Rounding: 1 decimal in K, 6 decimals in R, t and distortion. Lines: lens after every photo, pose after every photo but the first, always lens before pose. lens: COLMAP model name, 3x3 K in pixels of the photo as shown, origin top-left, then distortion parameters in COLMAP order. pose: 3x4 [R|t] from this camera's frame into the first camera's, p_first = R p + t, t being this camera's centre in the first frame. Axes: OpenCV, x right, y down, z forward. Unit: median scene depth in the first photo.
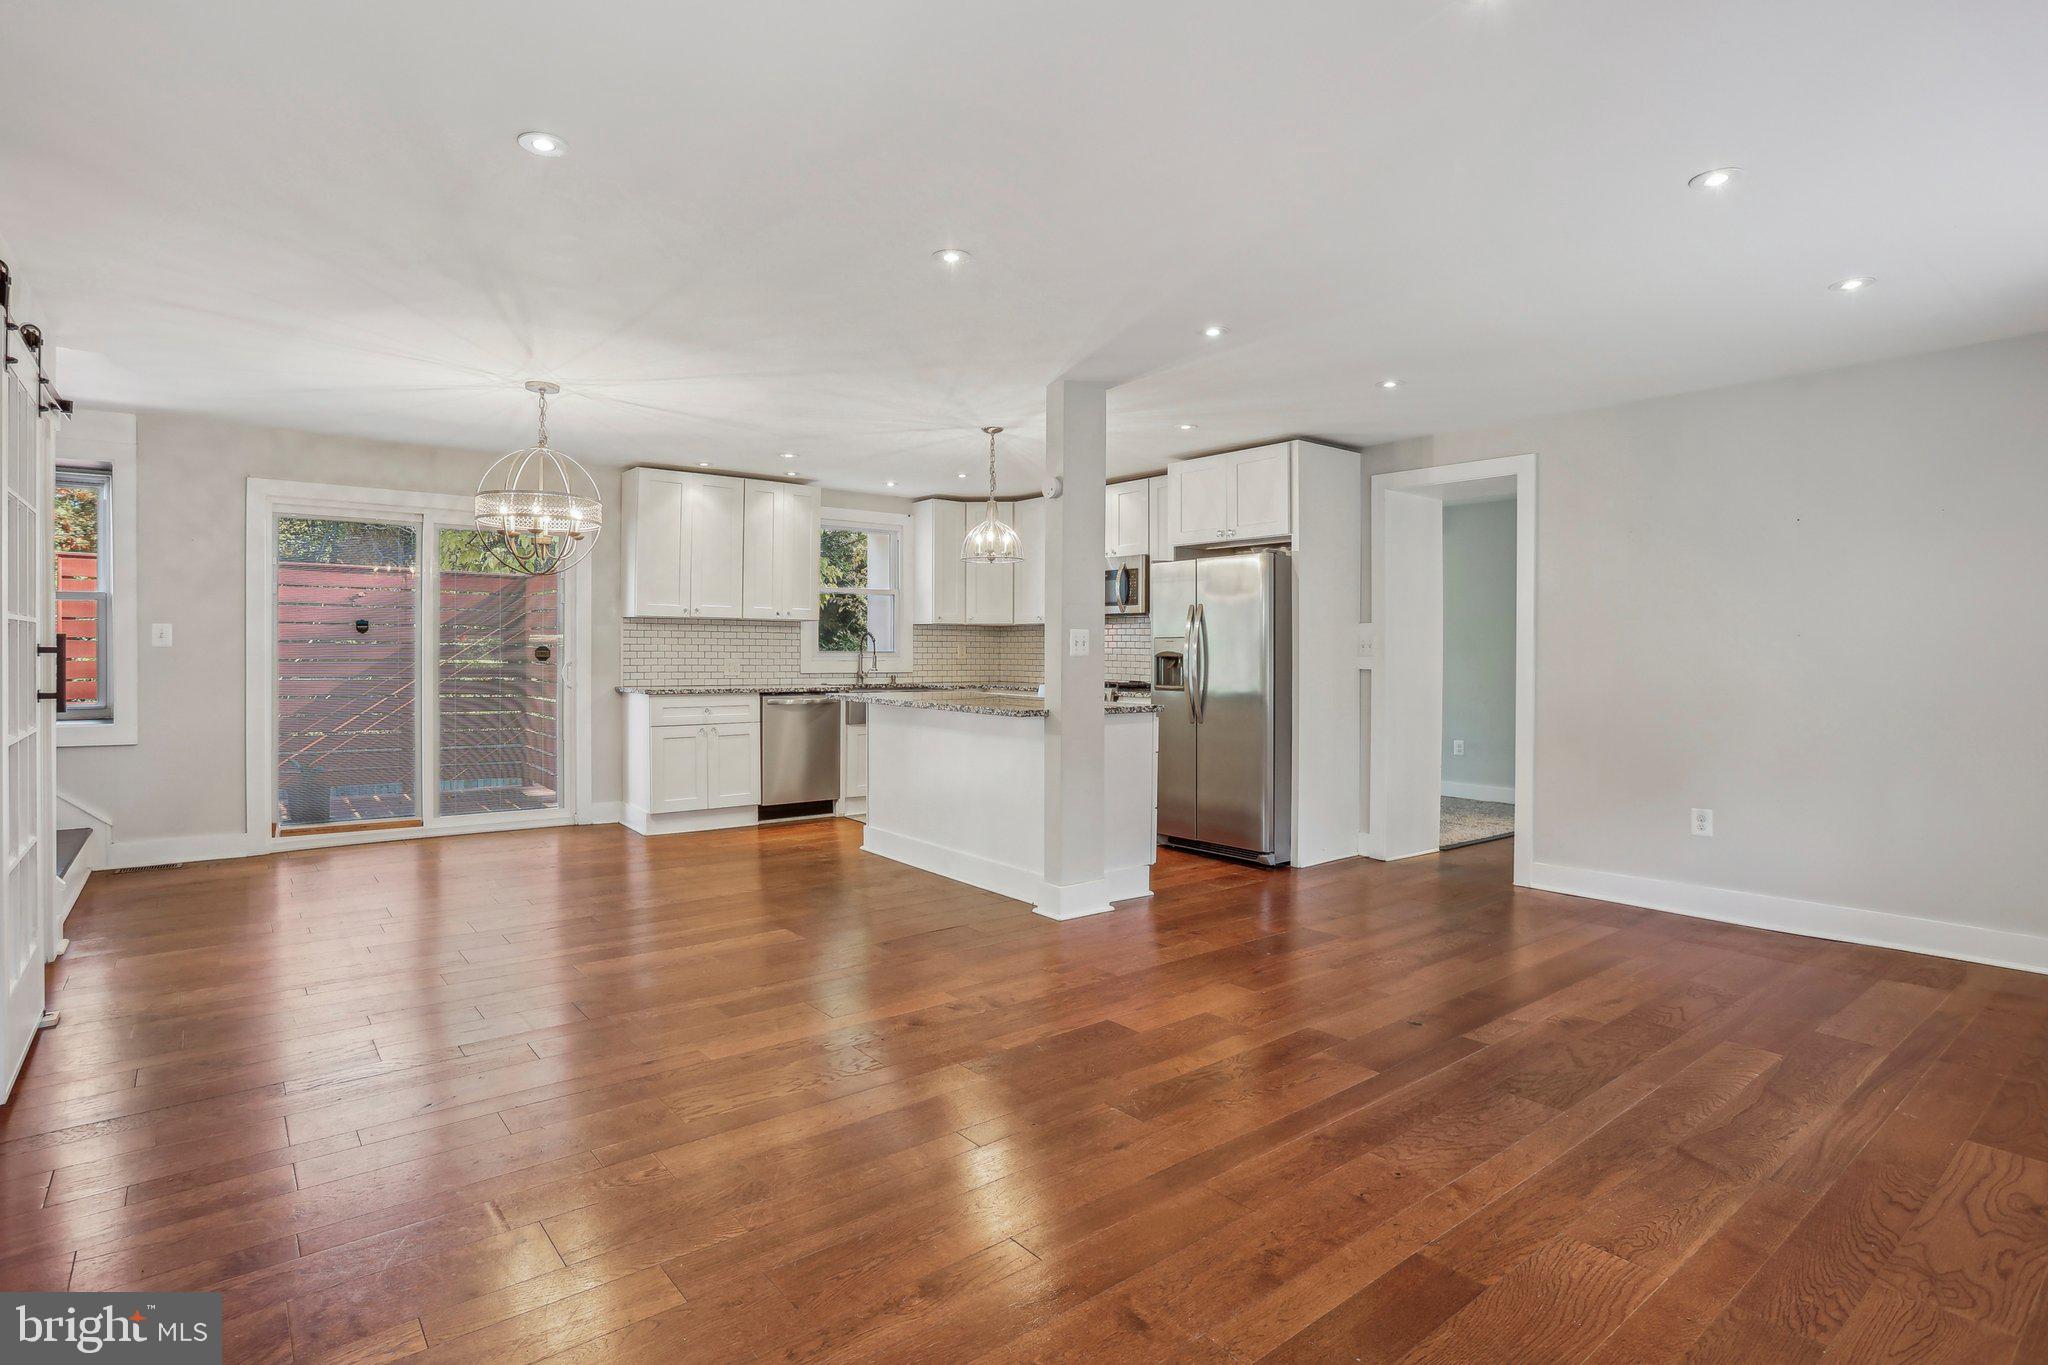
lens RADIAL K [[1043.6, 0, 990.1], [0, 1043.6, 652.5], [0, 0, 1]] dist [-0.081646, 0.042278]
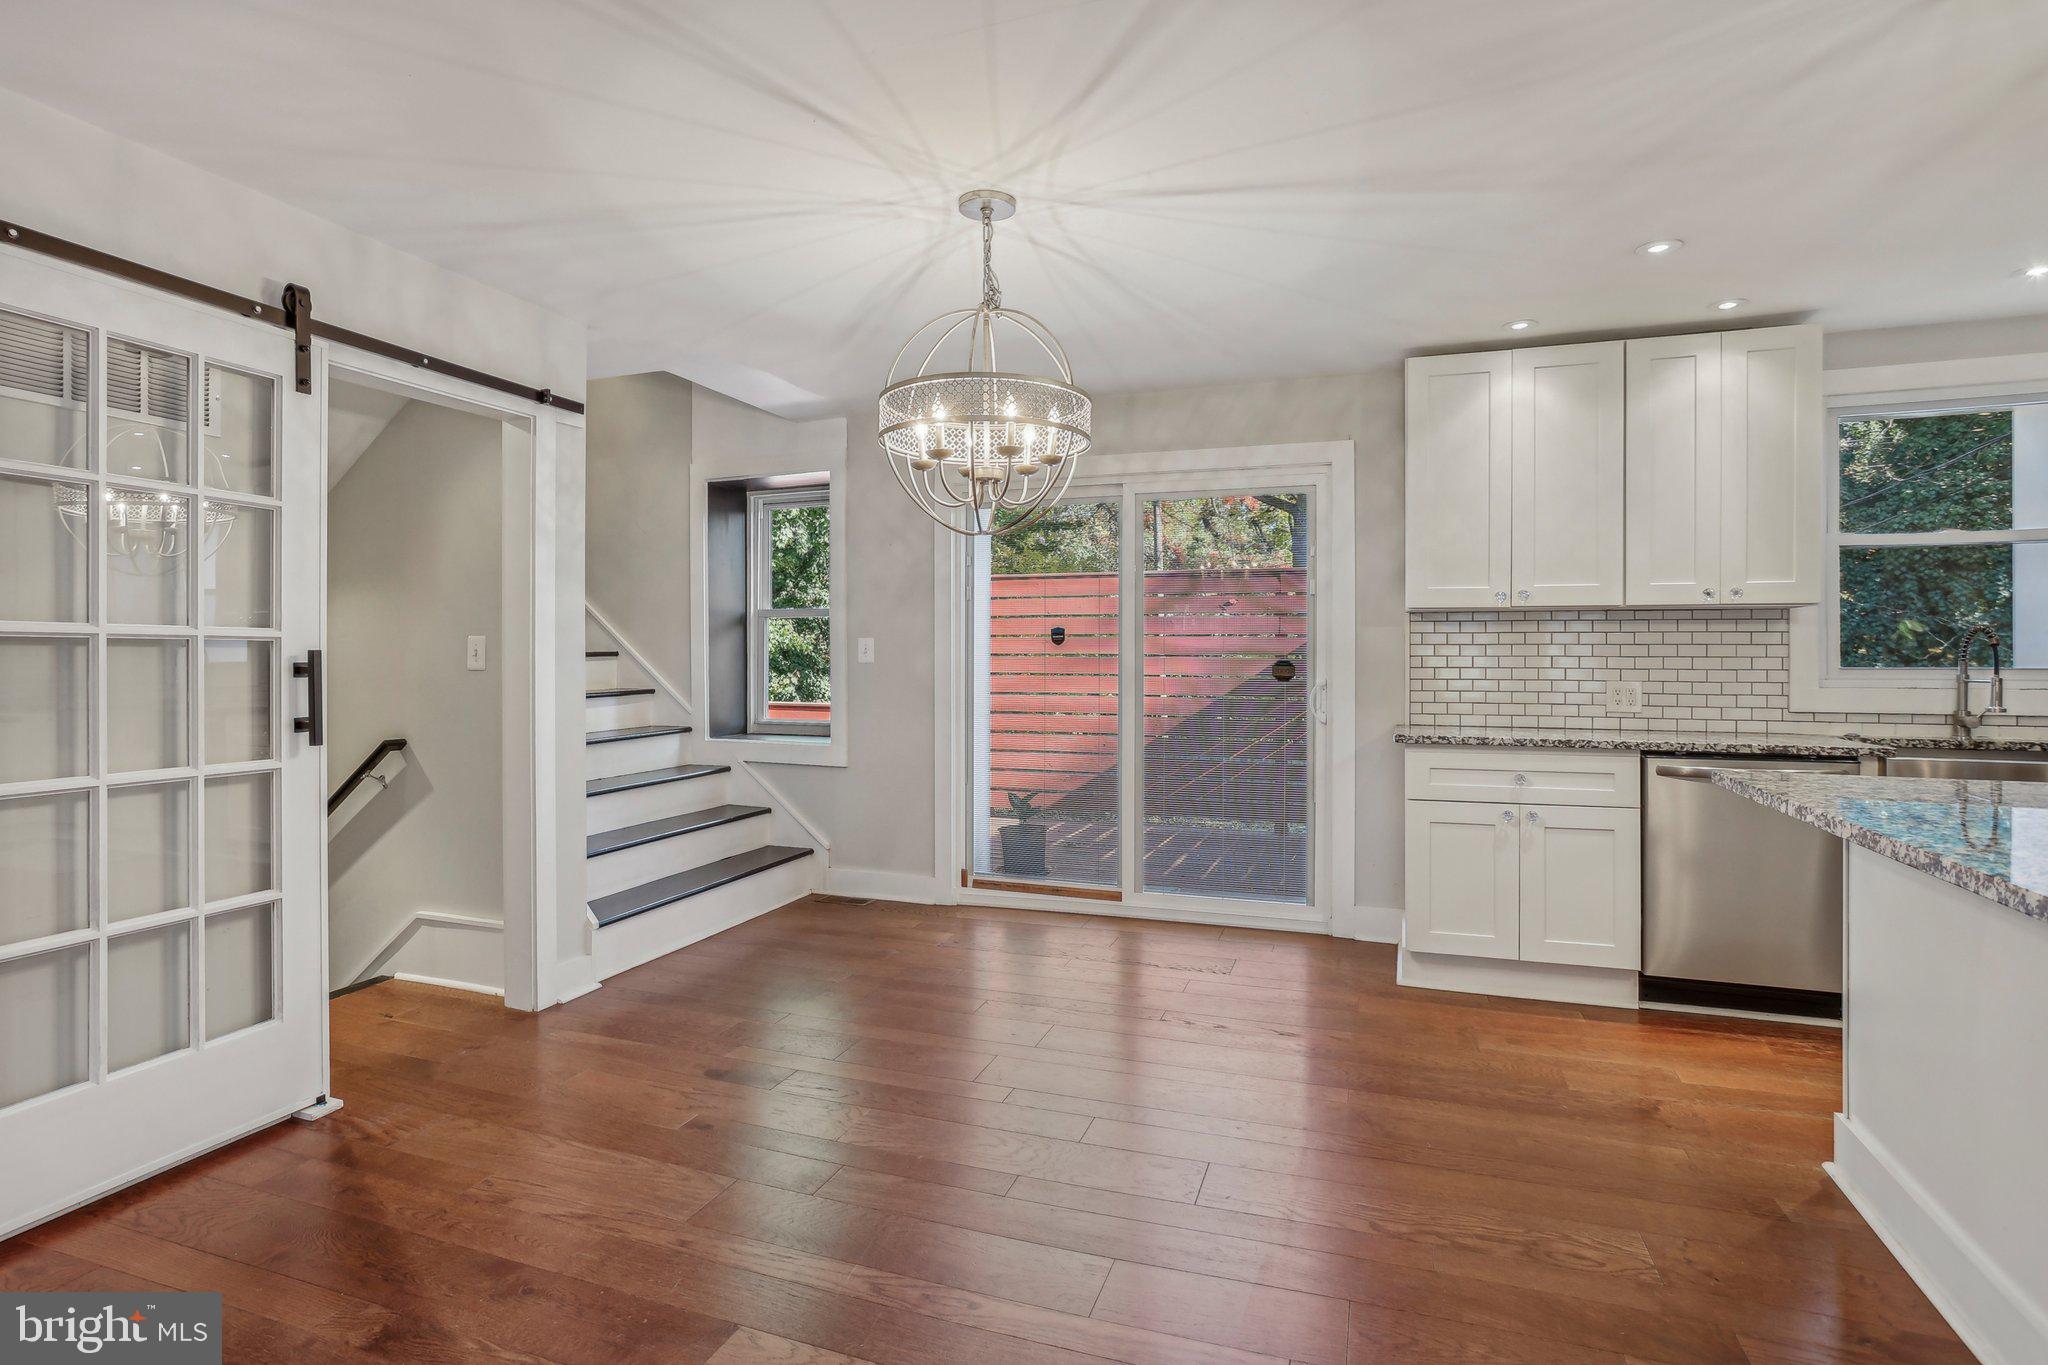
lens RADIAL K [[1028.0, 0, 995.8], [0, 1028.0, 655.1], [0, 0, 1]] dist [-0.060556, 0.036110]
pose [[0.526413, -0.007870, -0.850193, 0.030426], [-0.000391, 0.999955, -0.009498, -0.002835], [0.850229, 0.005333, 0.526386, 0.485613]]
